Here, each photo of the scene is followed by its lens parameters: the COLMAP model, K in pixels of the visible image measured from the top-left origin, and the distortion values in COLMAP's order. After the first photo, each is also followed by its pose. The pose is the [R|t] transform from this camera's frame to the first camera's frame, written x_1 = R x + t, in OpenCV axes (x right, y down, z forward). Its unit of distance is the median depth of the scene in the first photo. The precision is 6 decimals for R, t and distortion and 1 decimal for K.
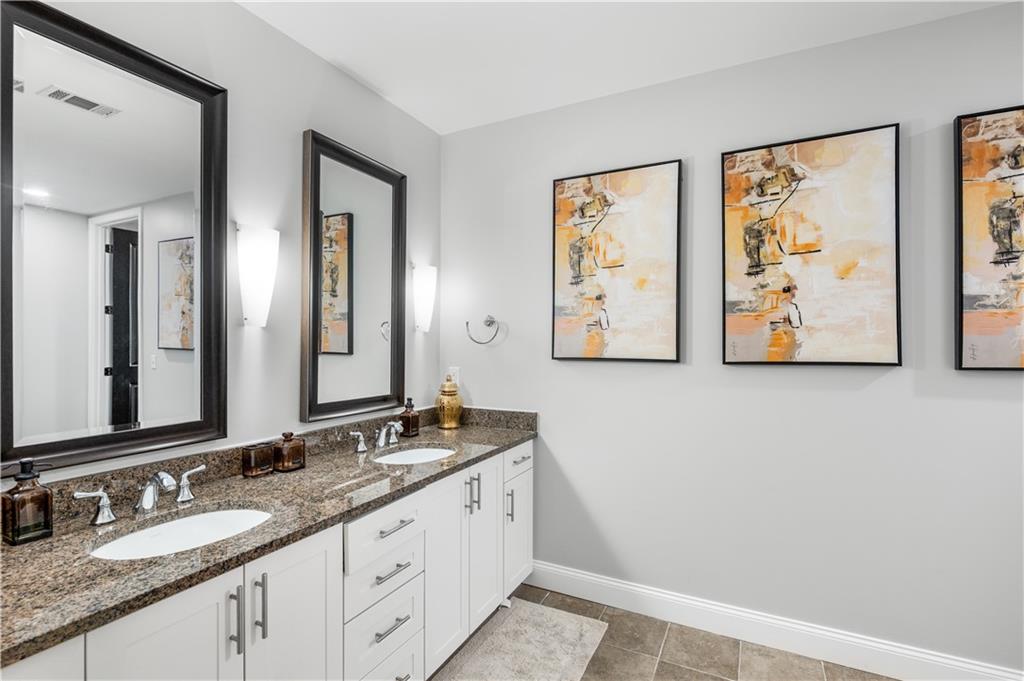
lens RADIAL K [[471.9, 0, 513.9], [0, 471.9, 342.6], [0, 0, 1]] dist [-0.002748, -0.003864]
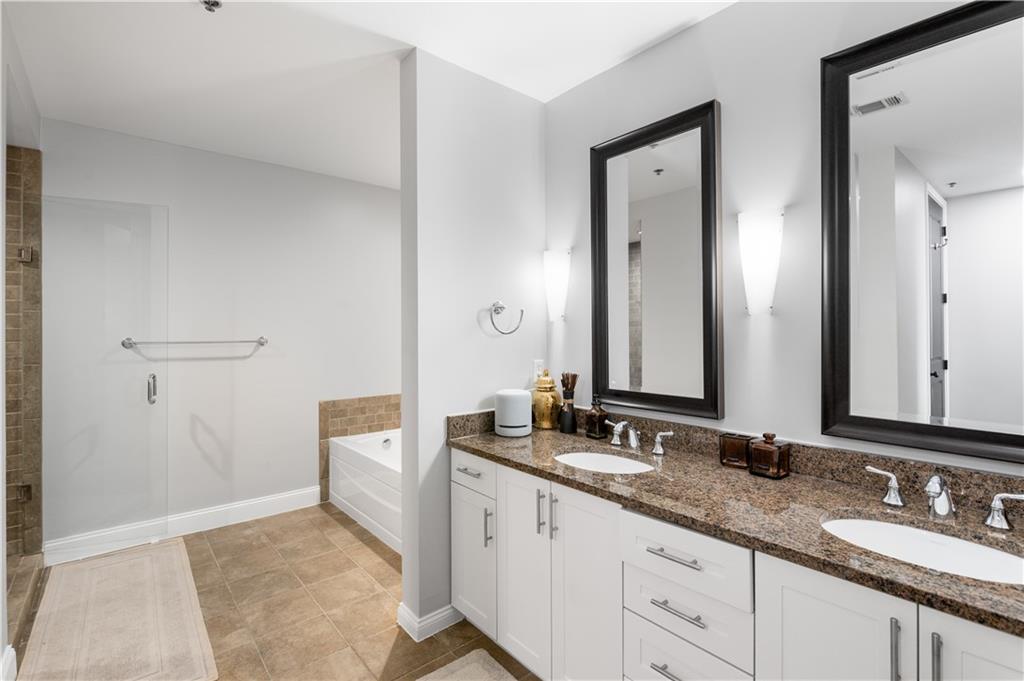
lens RADIAL K [[471.9, 0, 513.1], [0, 471.9, 332.7], [0, 0, 1]] dist [-0.002748, -0.003864]
pose [[-0.392012, 0.006979, -0.919933, 0.590616], [0.007884, 0.999960, 0.004226, -0.007434], [0.919926, -0.005596, -0.392052, 1.020689]]
